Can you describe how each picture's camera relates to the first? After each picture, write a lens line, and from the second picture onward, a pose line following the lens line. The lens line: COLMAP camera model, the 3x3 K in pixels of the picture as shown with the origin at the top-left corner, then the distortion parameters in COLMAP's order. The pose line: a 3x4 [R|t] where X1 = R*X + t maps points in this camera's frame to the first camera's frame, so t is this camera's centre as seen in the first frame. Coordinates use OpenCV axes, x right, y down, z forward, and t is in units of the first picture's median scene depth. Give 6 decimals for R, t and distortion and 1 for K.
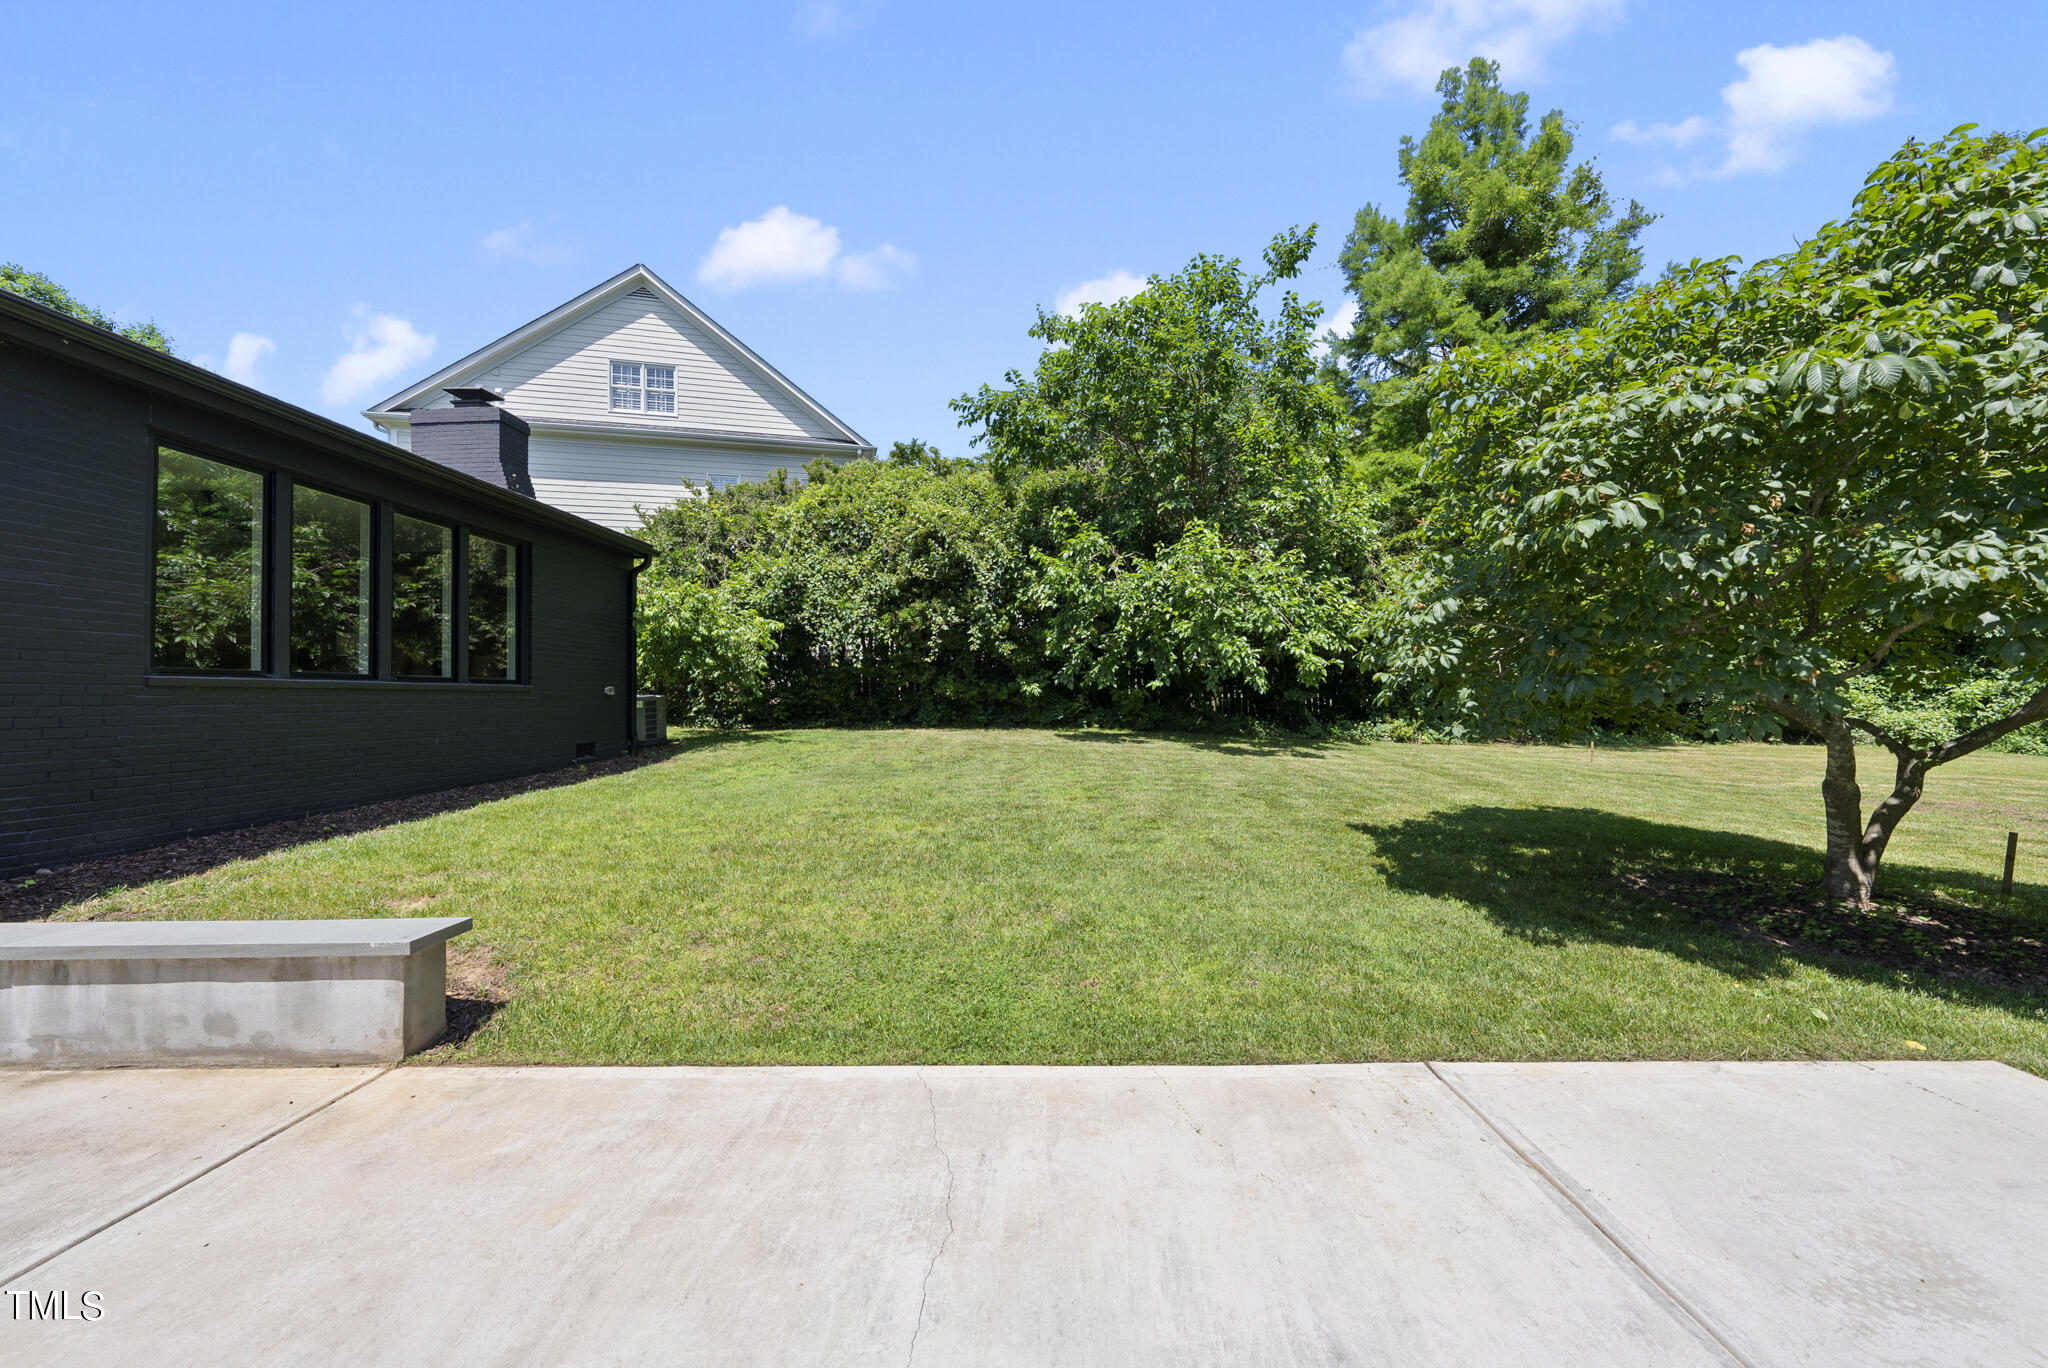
lens RADIAL K [[735.8, 0, 1035.3], [0, 735.8, 680.2], [0, 0, 1]] dist [-0.002052, 0.000081]
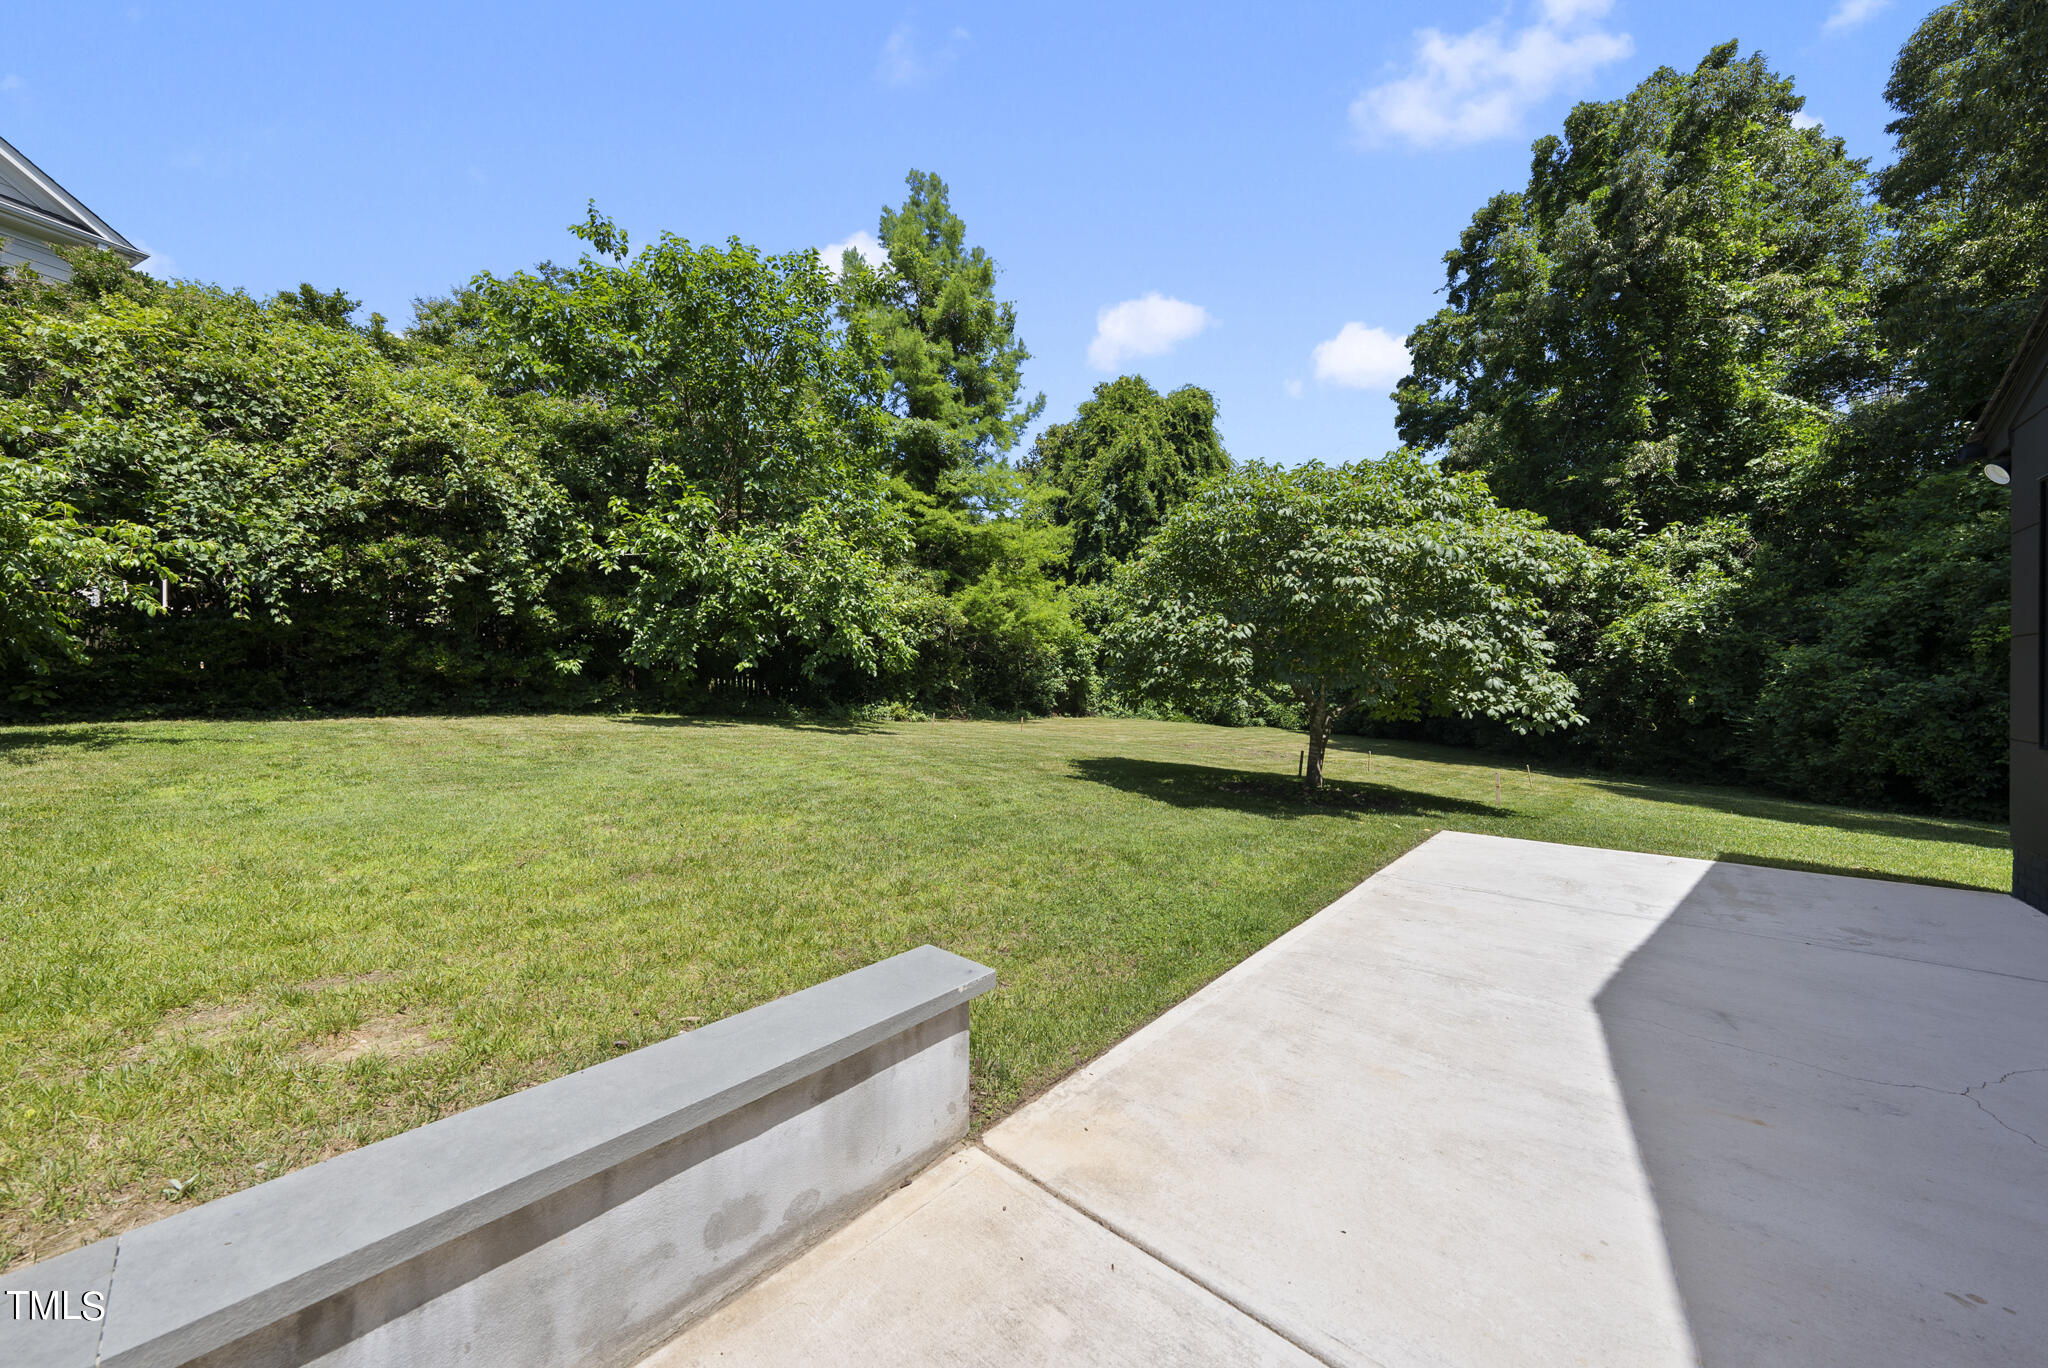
lens RADIAL K [[708.1, 0, 1029.9], [0, 708.1, 685.4], [0, 0, 1]] dist [-0.002803, -0.000134]
pose [[0.646311, 0.014874, 0.762929, -0.286061], [-0.034346, 0.999364, 0.009613, 0.008730], [-0.762301, -0.032417, 0.646410, 0.100435]]
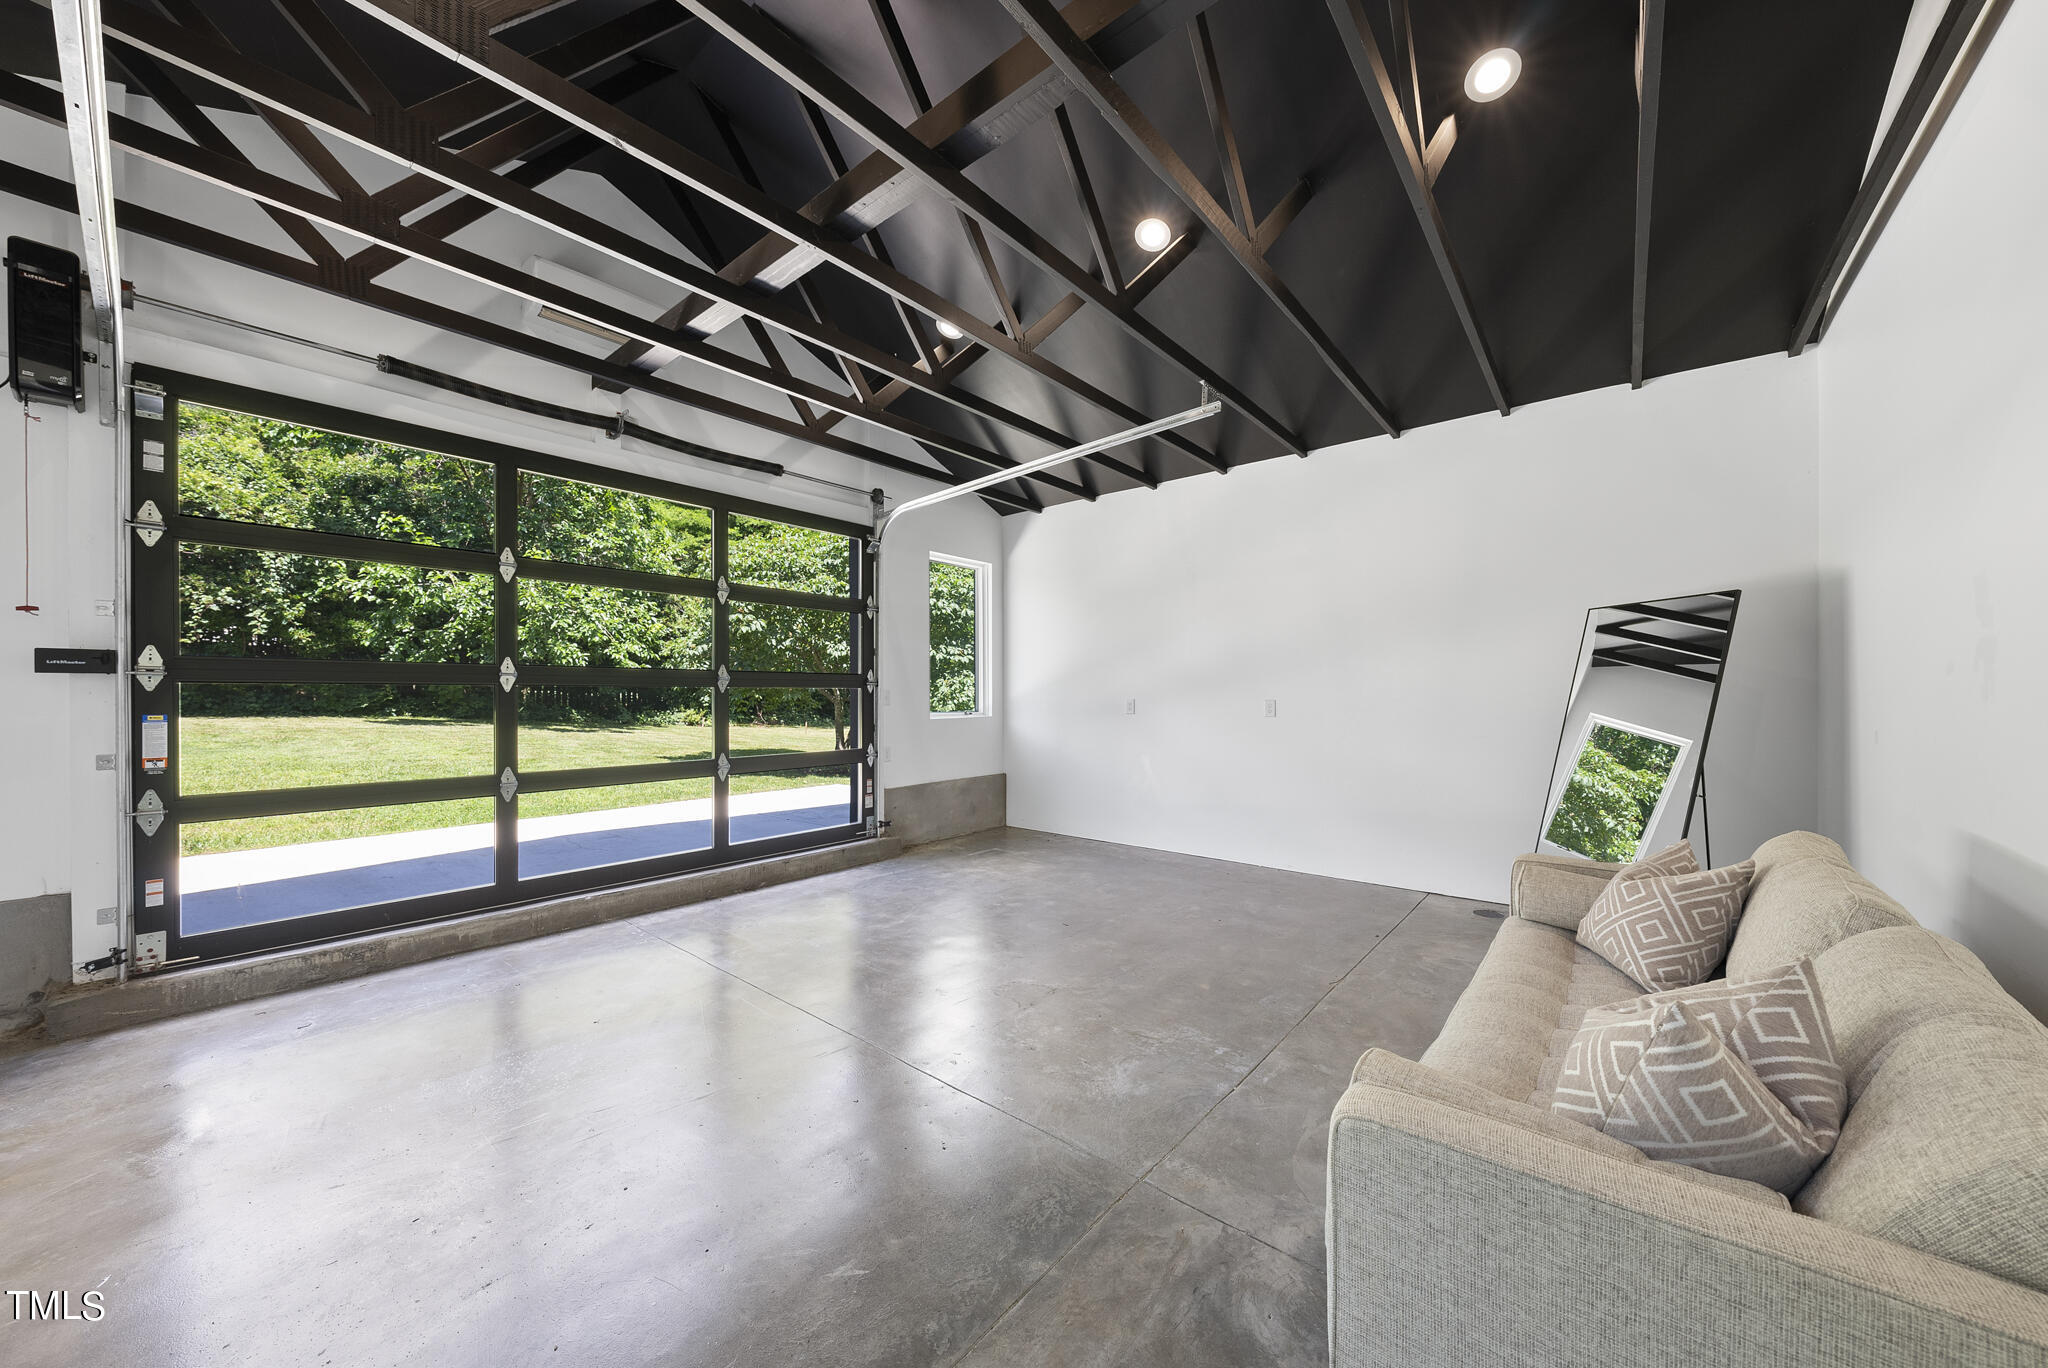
lens RADIAL K [[708.1, 0, 1019.8], [0, 708.1, 700.3], [0, 0, 1]] dist [-0.002803, -0.000134]
pose [[0.631451, 0.013337, 0.775301, -0.166760], [-0.032611, 0.999424, 0.009368, 0.004486], [-0.774729, -0.031199, 0.631523, -0.365150]]
